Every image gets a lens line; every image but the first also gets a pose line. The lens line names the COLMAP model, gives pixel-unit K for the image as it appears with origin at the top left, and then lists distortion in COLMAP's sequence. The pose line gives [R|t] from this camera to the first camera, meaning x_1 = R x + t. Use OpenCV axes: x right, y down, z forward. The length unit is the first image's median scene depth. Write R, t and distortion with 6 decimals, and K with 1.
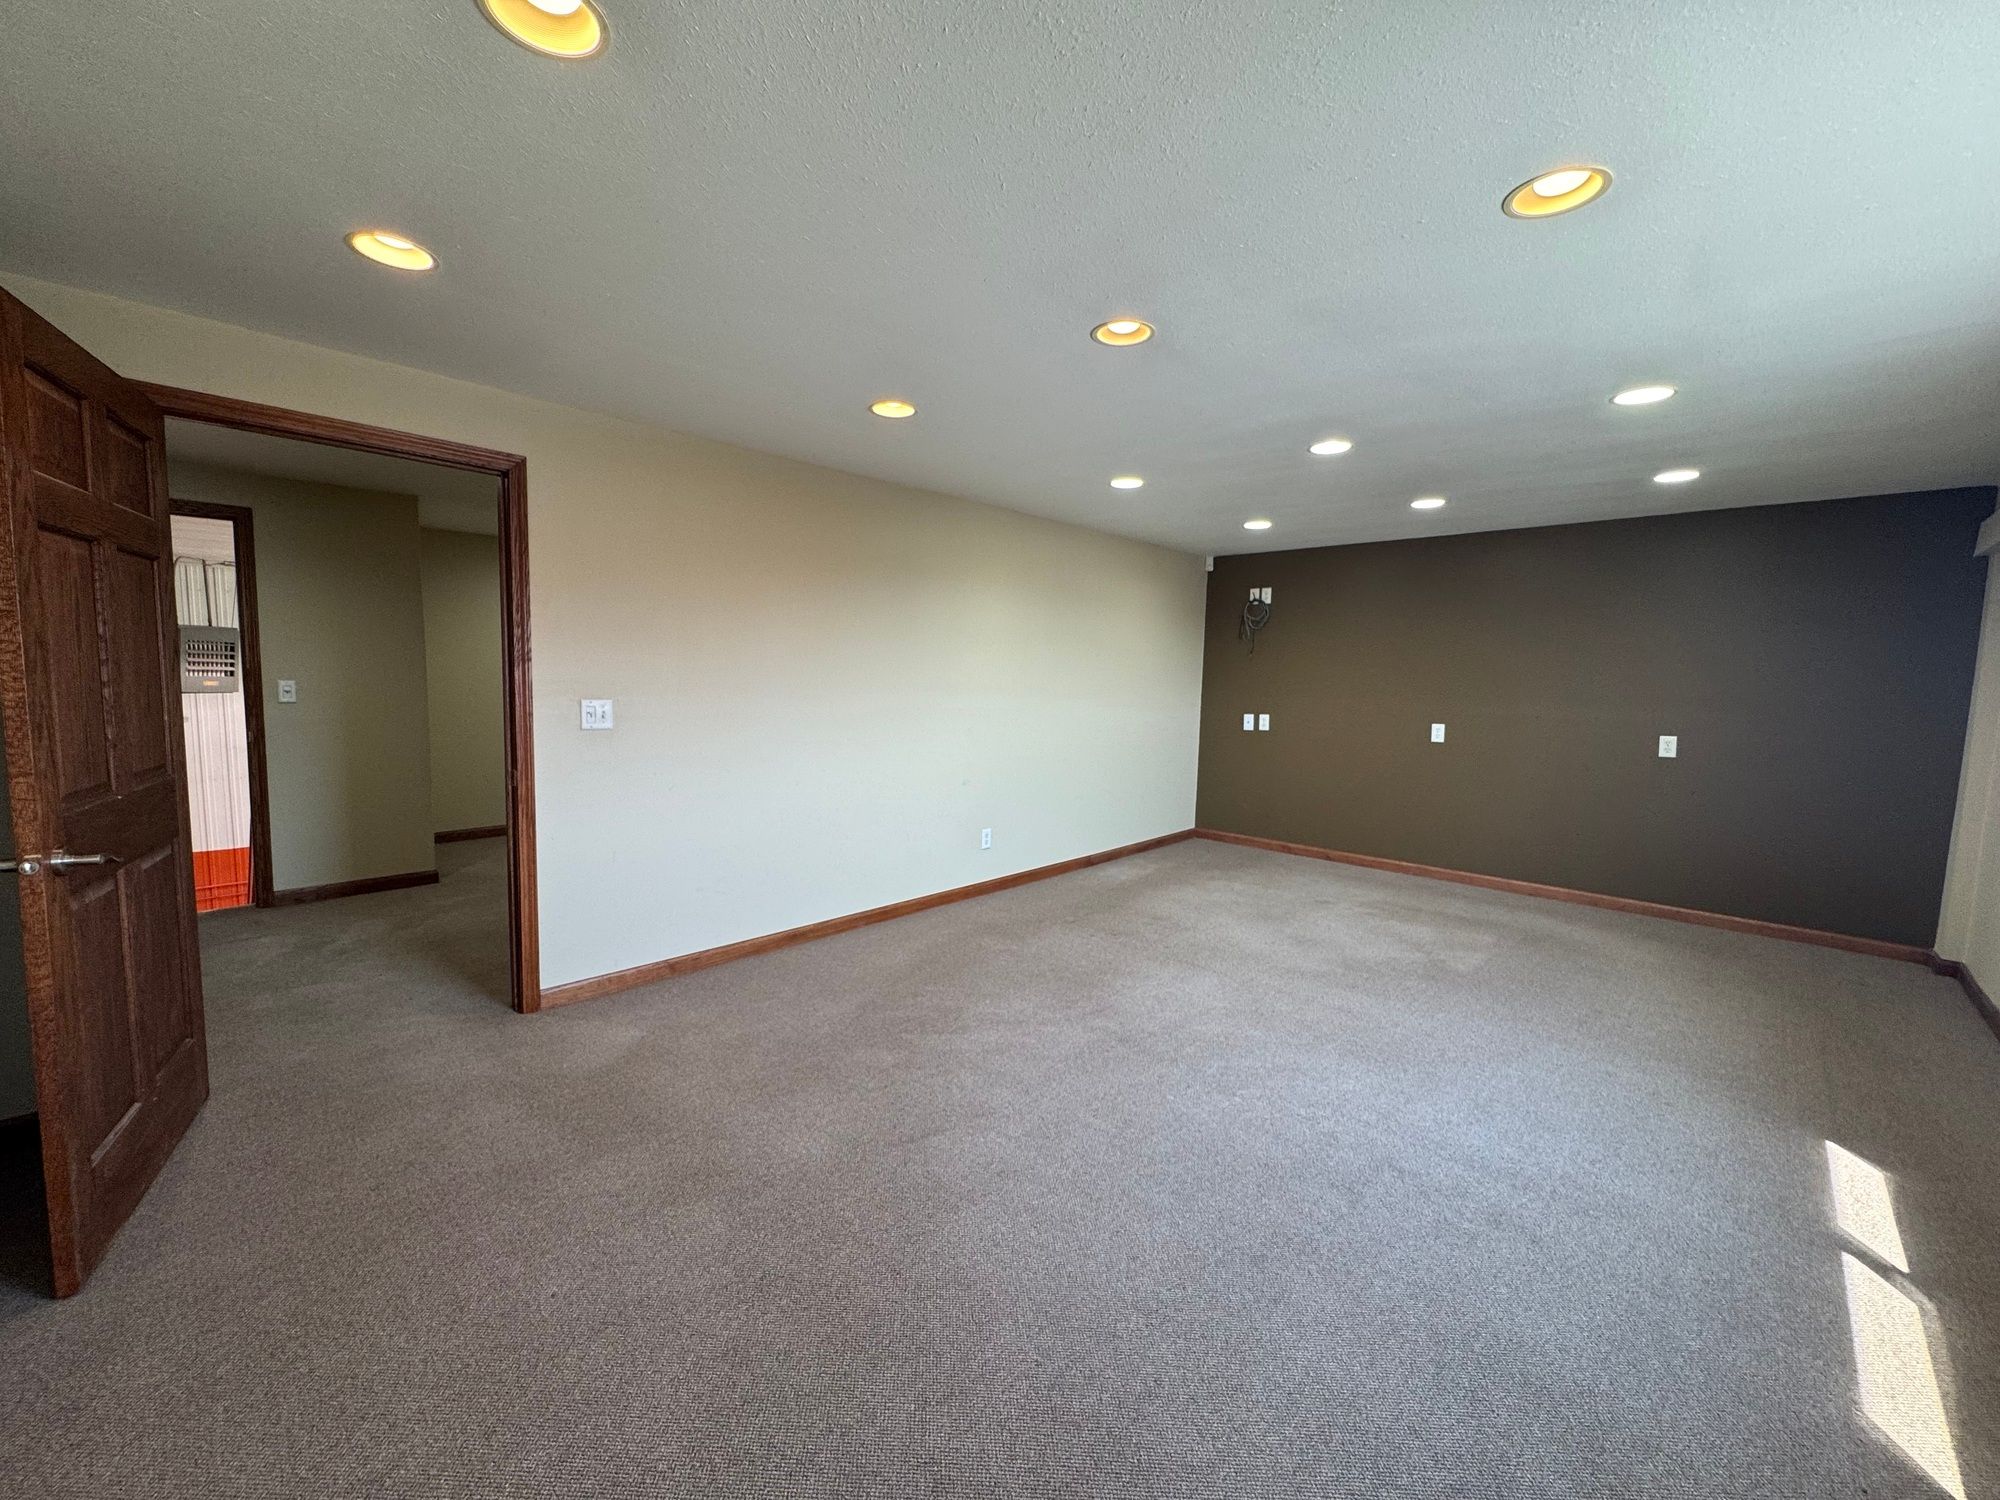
lens RADIAL K [[798.5, 0, 1006.4], [0, 798.5, 752.0], [0, 0, 1]] dist [-0.003590, 0.000684]
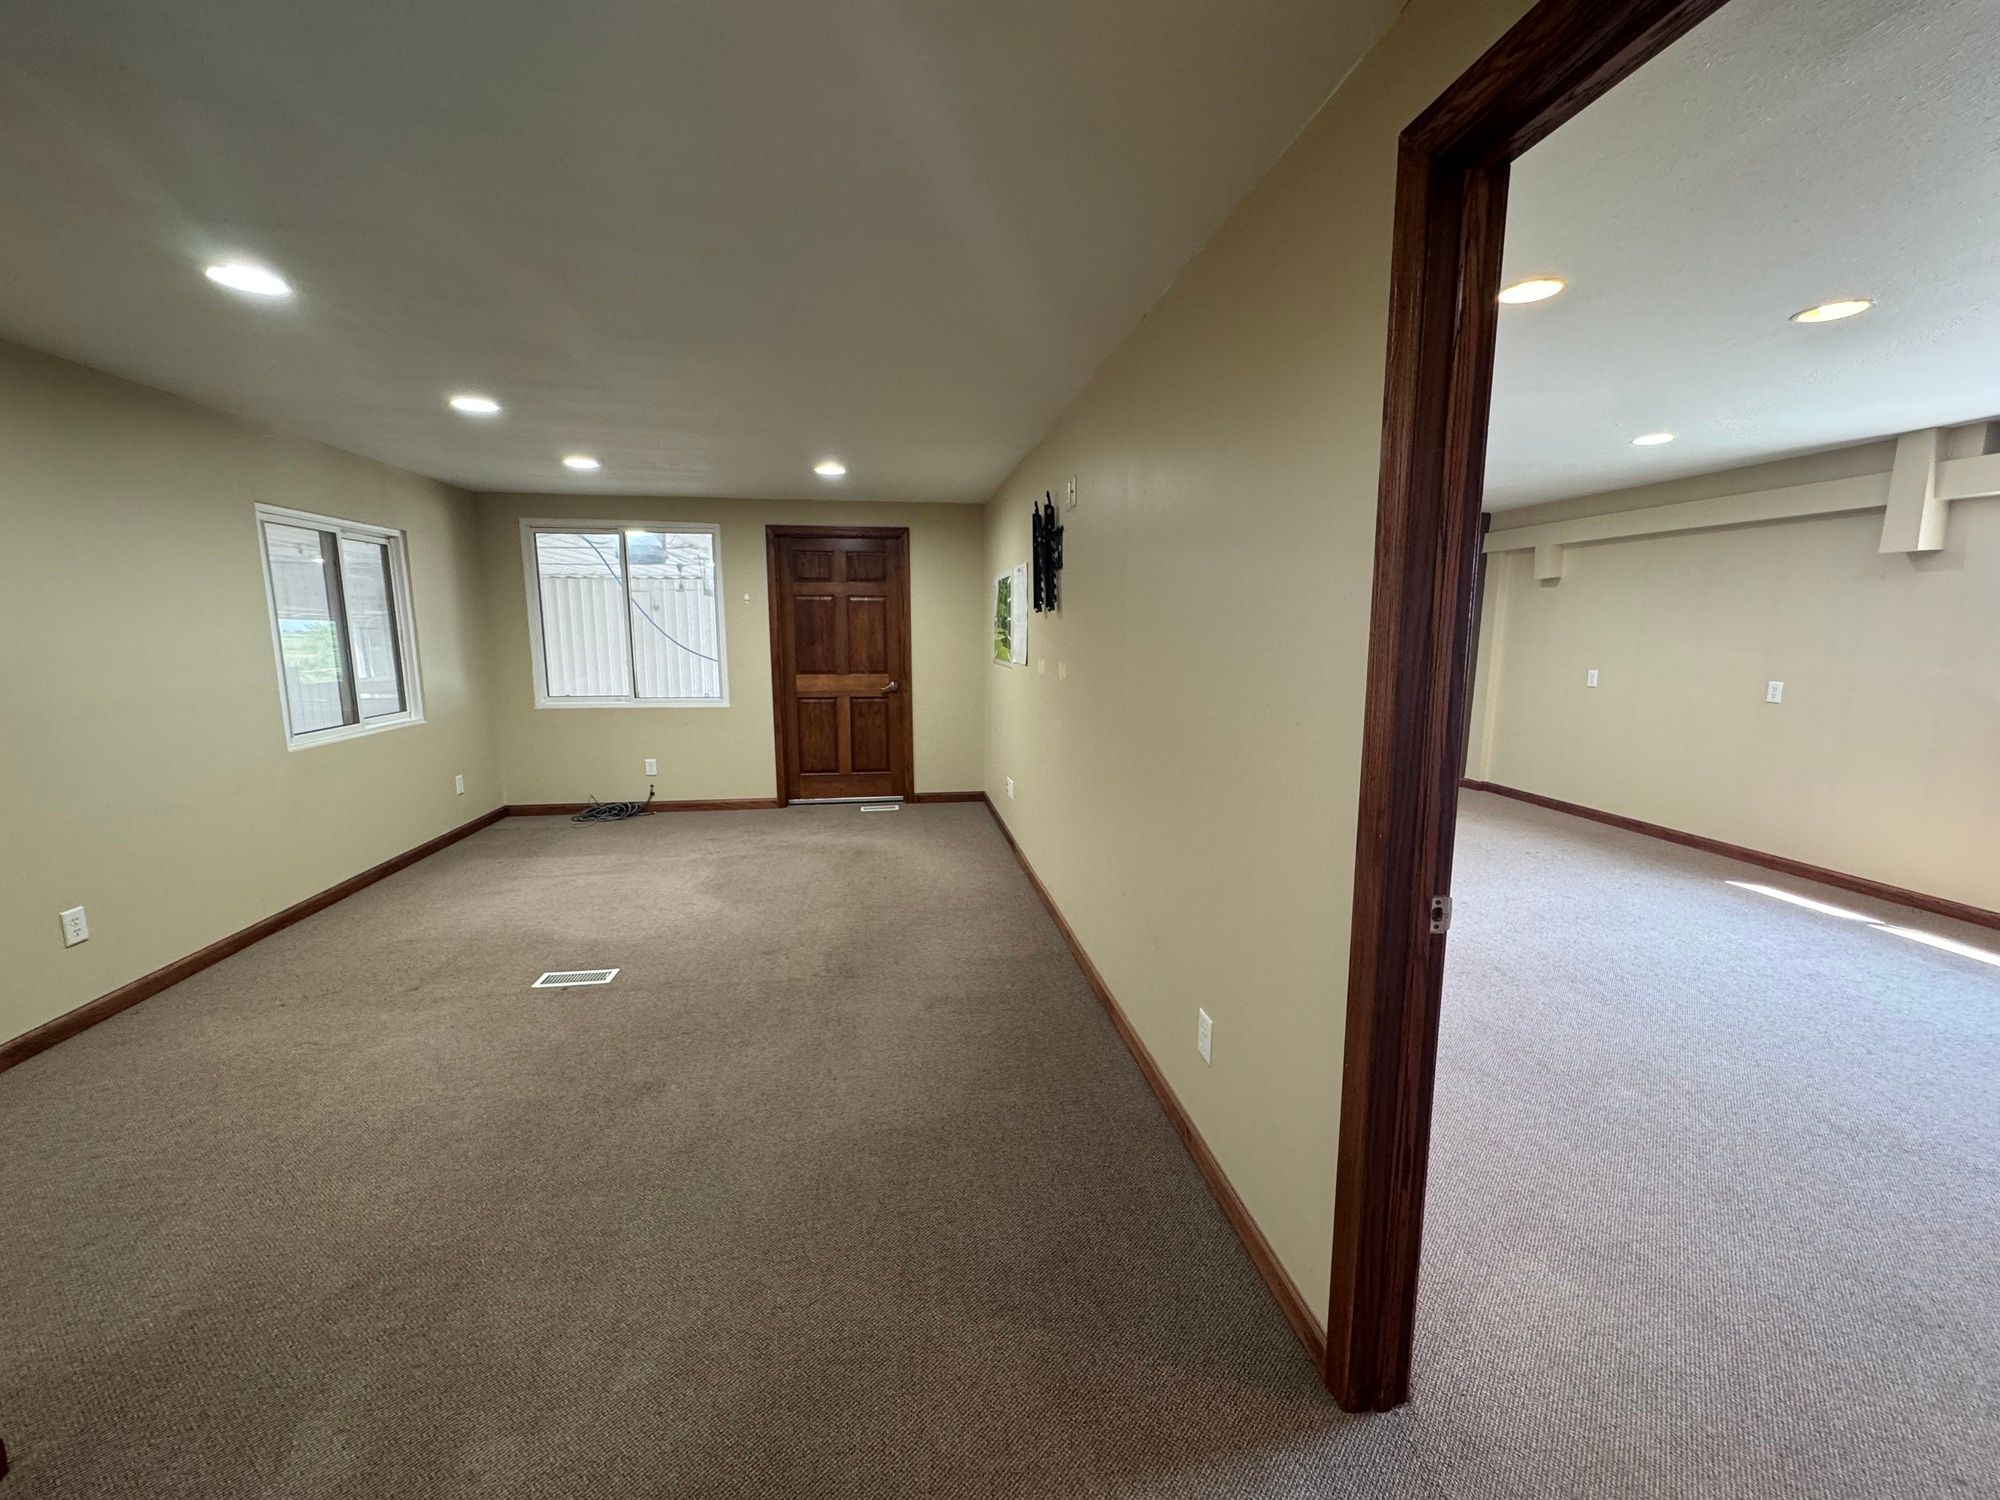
lens RADIAL K [[798.5, 0, 1002.4], [0, 798.5, 749.1], [0, 0, 1]] dist [-0.003590, 0.000684]
pose [[0.622603, -0.136467, 0.770547, -0.719097], [0.091325, 0.990619, 0.101652, -0.077369], [-0.777191, 0.007081, 0.629225, 0.604966]]
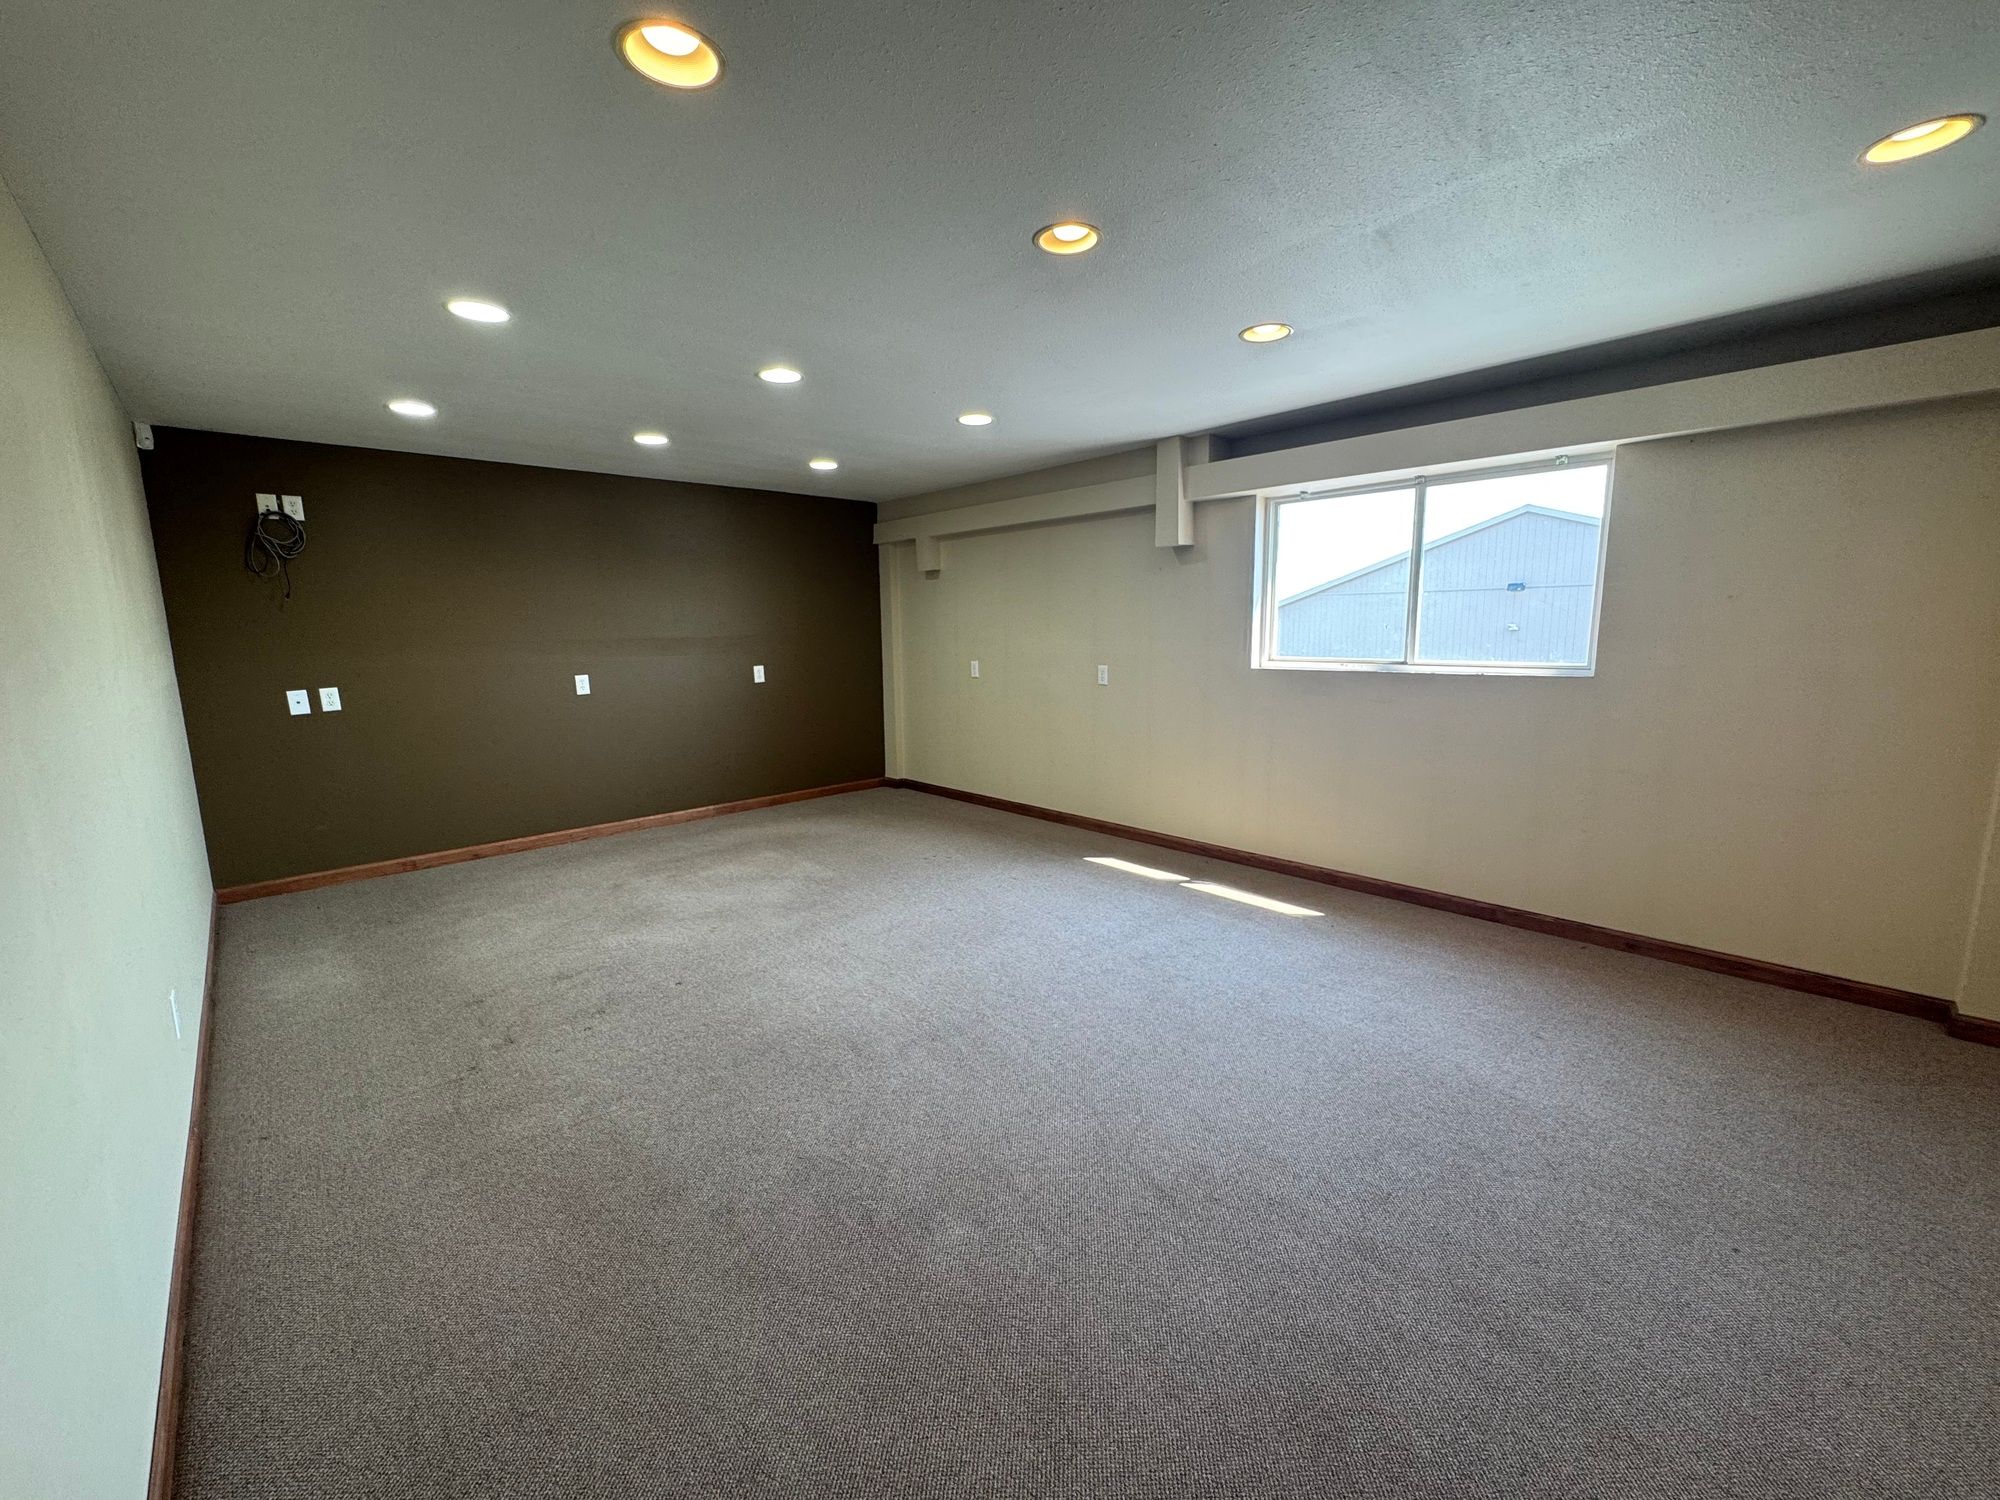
lens RADIAL K [[798.5, 0, 996.5], [0, 798.5, 742.8], [0, 0, 1]] dist [-0.003590, 0.000684]
pose [[0.067509, -0.165692, 0.983864, -0.431844], [0.118324, 0.980484, 0.157004, -0.056224], [-0.990678, 0.105815, 0.085797, 0.539727]]
